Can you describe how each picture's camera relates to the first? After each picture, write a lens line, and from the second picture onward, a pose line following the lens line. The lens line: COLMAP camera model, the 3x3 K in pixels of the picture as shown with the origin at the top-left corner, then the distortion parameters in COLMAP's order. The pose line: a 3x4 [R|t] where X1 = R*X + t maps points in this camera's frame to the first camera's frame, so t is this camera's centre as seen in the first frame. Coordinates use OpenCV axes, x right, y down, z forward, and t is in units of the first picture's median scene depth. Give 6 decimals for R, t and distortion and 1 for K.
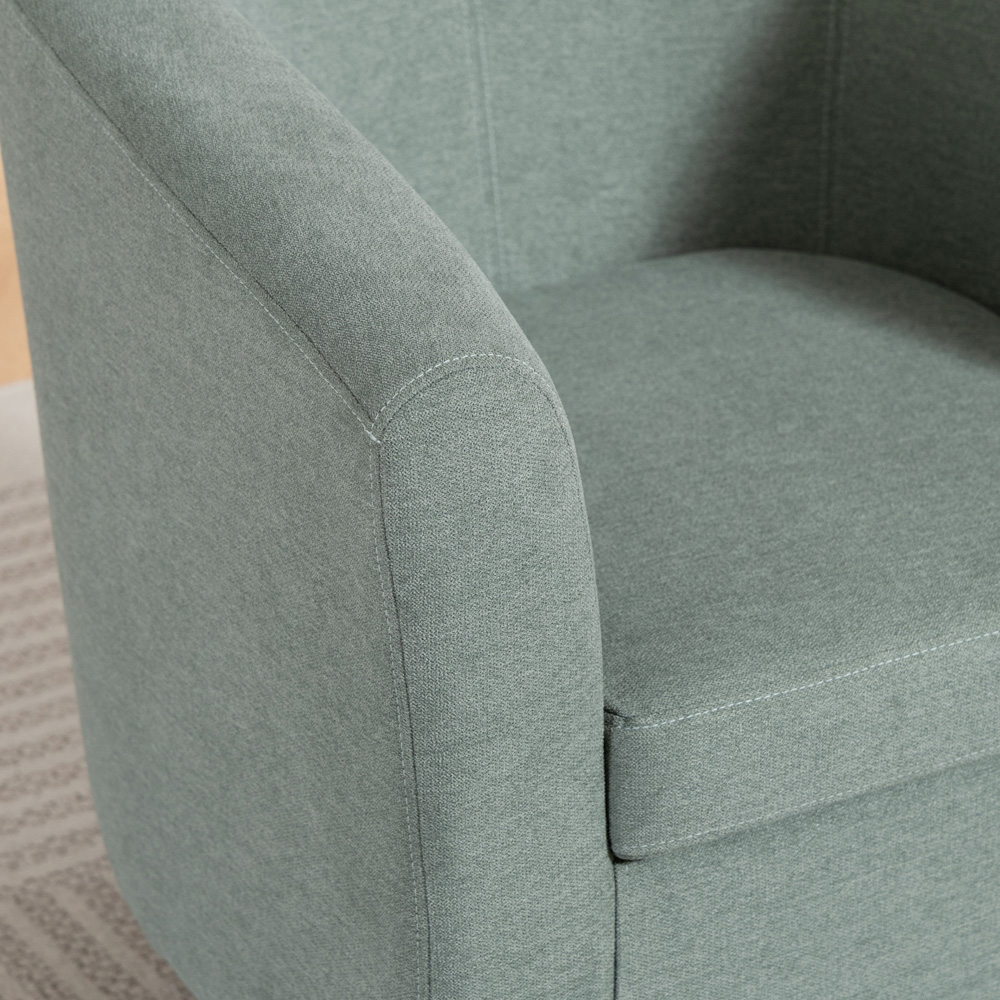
lens RADIAL K [[3777.5, 0, 500.0], [0, 3777.5, 500.0], [0, 0, 1]] dist [0.019882, 0.452755]
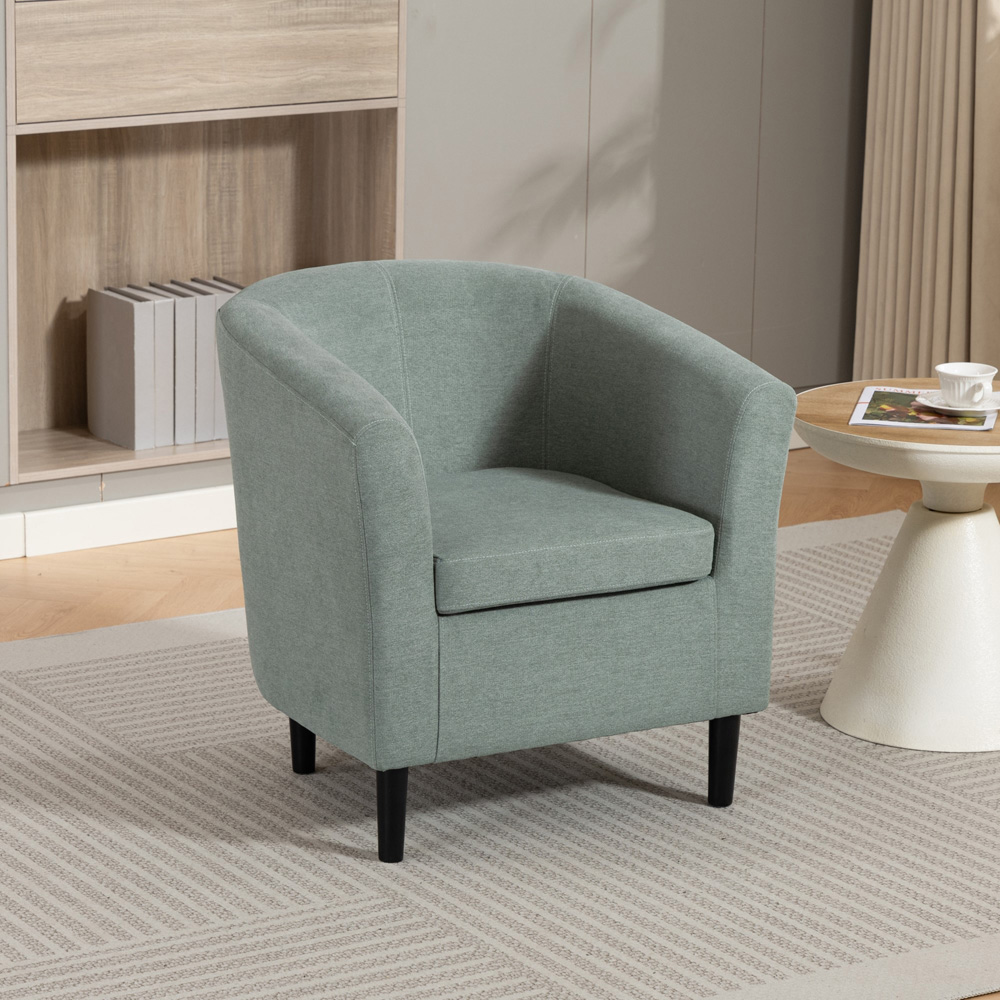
lens RADIAL K [[3676.4, 0, 500.0], [0, 3676.4, 500.0], [0, 0, 1]] dist [0.115575, 0.262223]
pose [[0.999781, 0.001817, -0.020866, 0.130196], [-0.006549, 0.973390, -0.229061, 0.625506], [0.019894, 0.229147, 0.973189, -1.677831]]
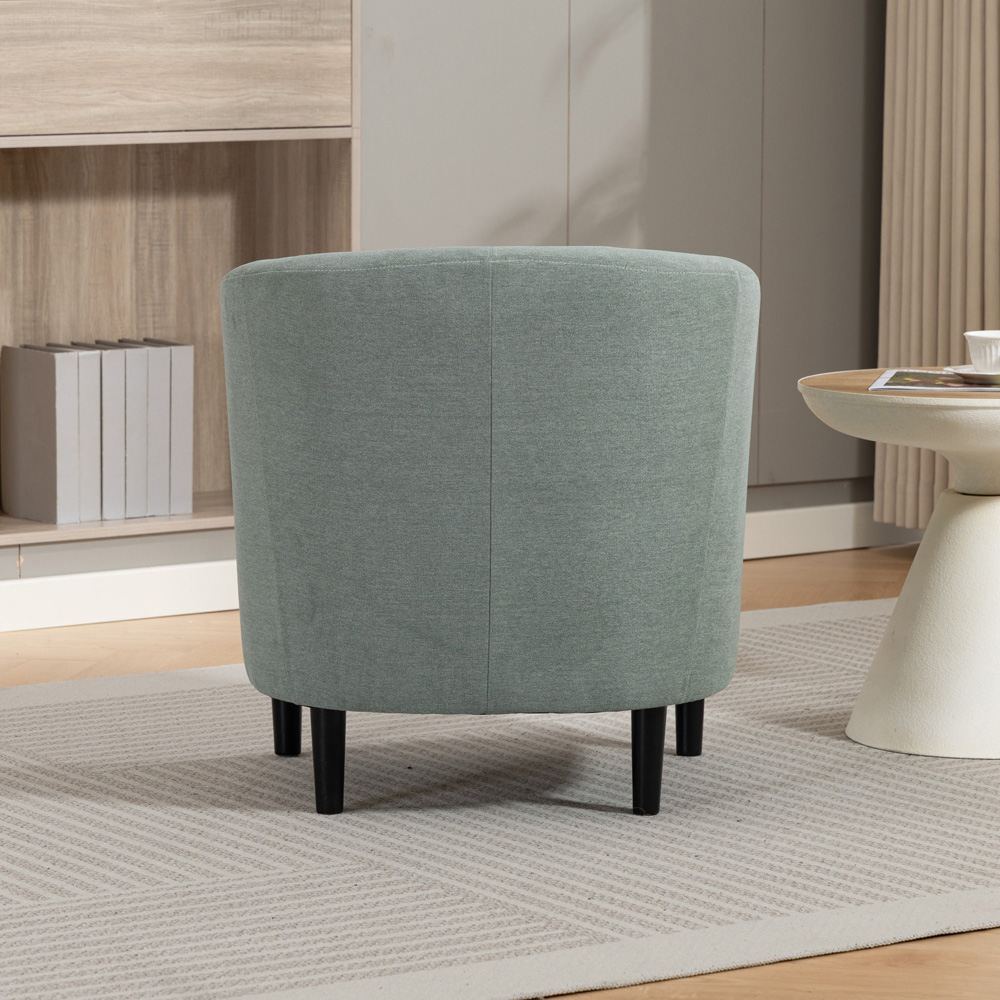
lens RADIAL K [[4491.6, 0, 507.0], [0, 4491.6, 511.2], [0, 0, 1]] dist [0.176298, 0.360722]
pose [[0.999824, -0.016971, -0.007976, 0.113533], [0.013297, 0.941566, -0.336567, 1.055852], [0.013222, 0.336401, 0.941626, -1.818930]]
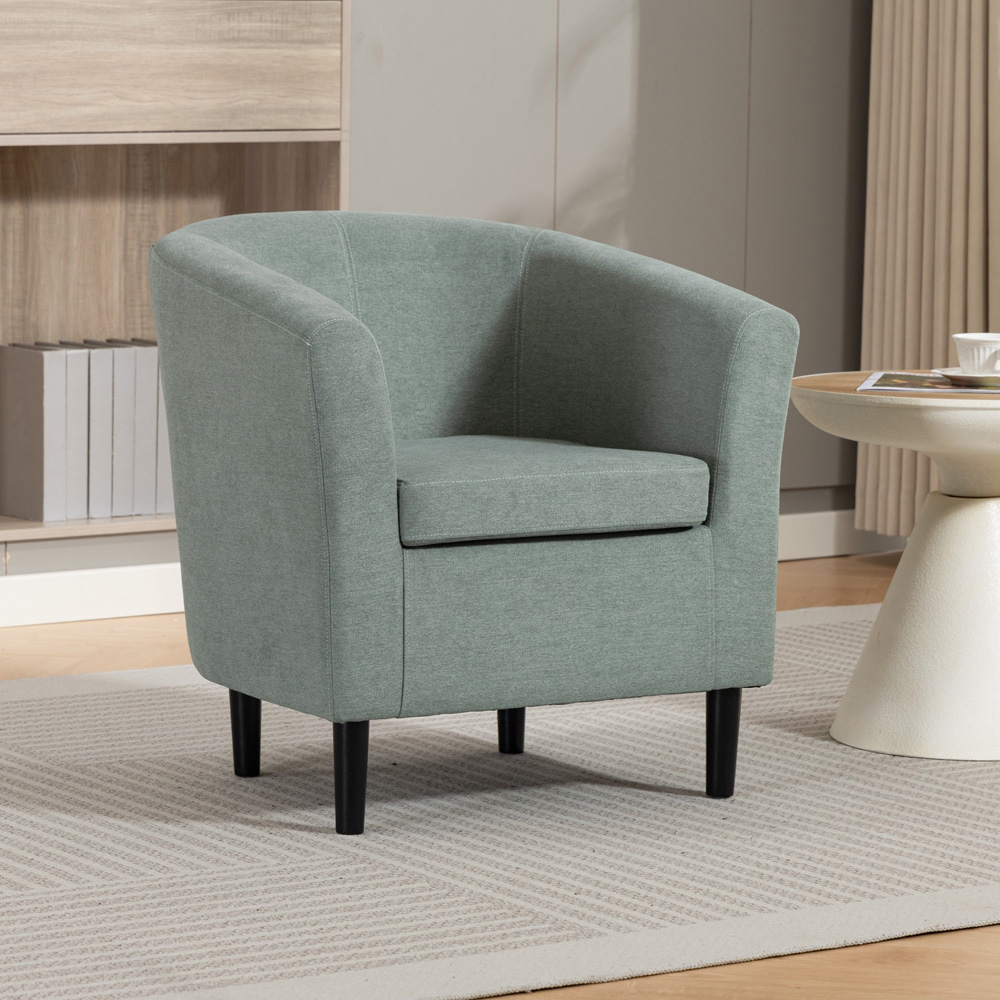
lens RADIAL K [[4375.0, 0, 500.0], [0, 4375.0, 500.0], [0, 0, 1]] dist [0.158567, 0.104160]
pose [[0.999966, -0.007541, -0.003431, 0.102649], [0.005900, 0.938894, -0.344157, 1.045767], [0.005817, 0.344125, 0.938906, -1.732590]]
